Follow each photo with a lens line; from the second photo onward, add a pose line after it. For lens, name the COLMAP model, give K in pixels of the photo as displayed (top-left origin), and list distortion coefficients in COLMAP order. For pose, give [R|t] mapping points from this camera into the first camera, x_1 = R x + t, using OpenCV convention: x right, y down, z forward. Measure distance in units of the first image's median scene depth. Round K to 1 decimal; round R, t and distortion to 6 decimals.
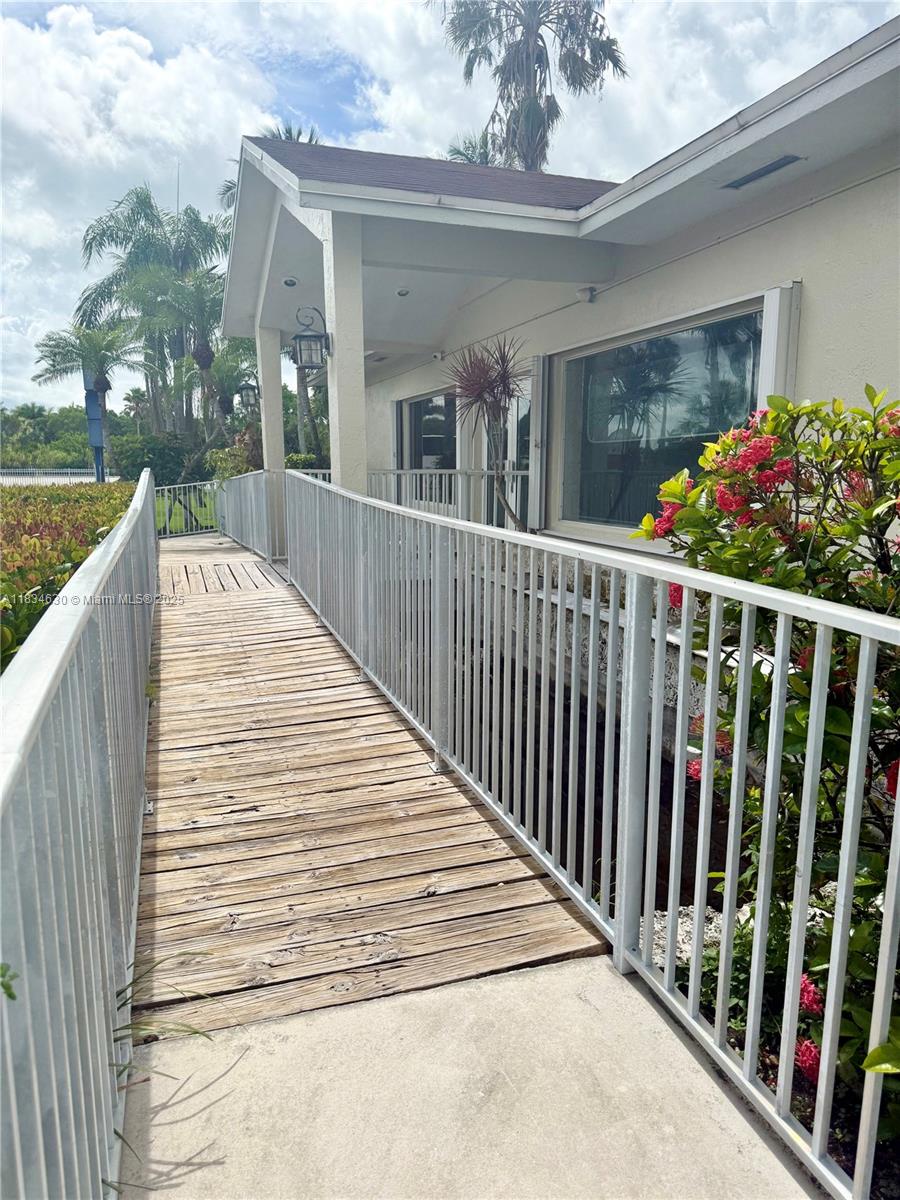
lens RADIAL K [[822.3, 0, 450.0], [0, 822.3, 600.0], [0, 0, 1]] dist [0.002590, -0.001553]
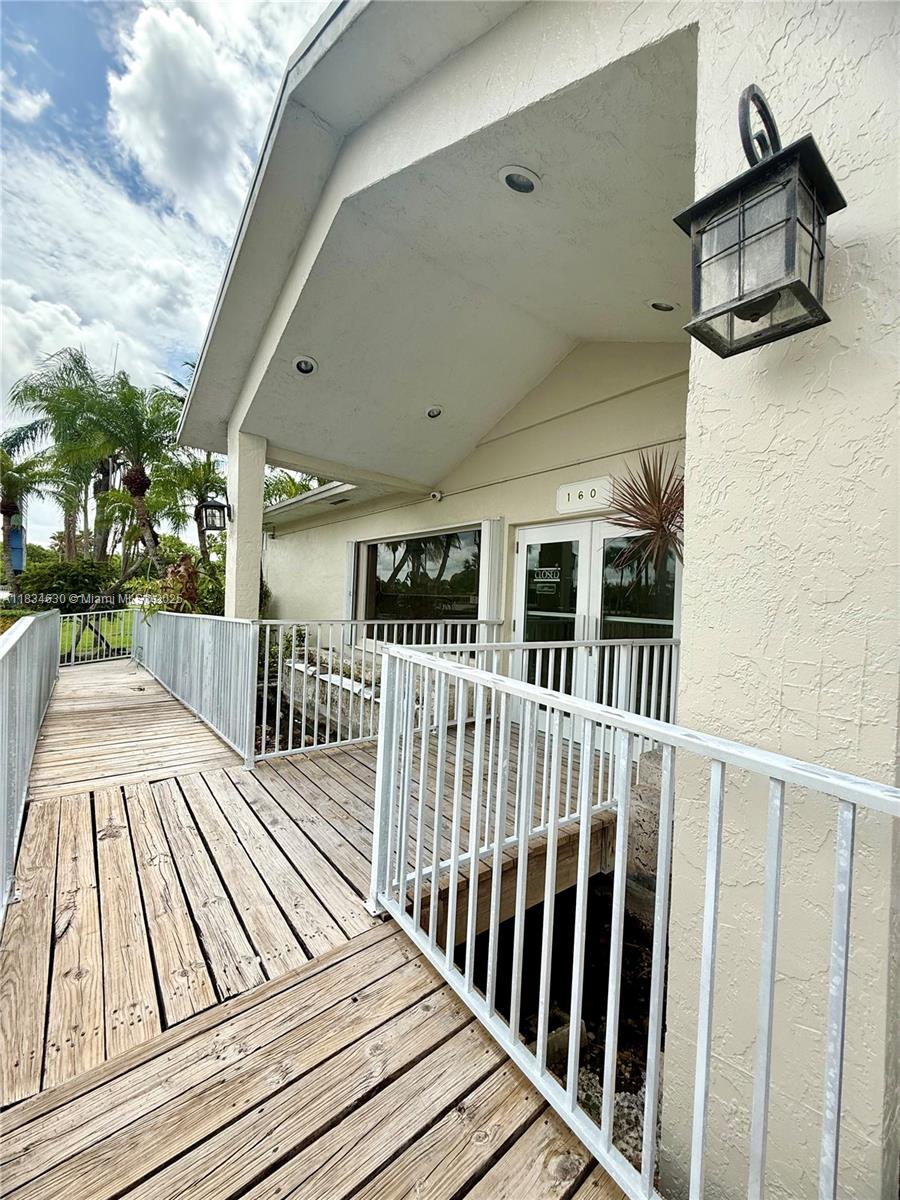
lens RADIAL K [[475.3, 0, 453.0], [0, 475.3, 599.5], [0, 0, 1]] dist [0.001526, 0.000258]
pose [[0.943627, 0.031961, 0.329465, -0.100791], [0.018326, 0.988757, -0.148406, -0.058941], [-0.330503, 0.146077, 0.932432, 0.299707]]
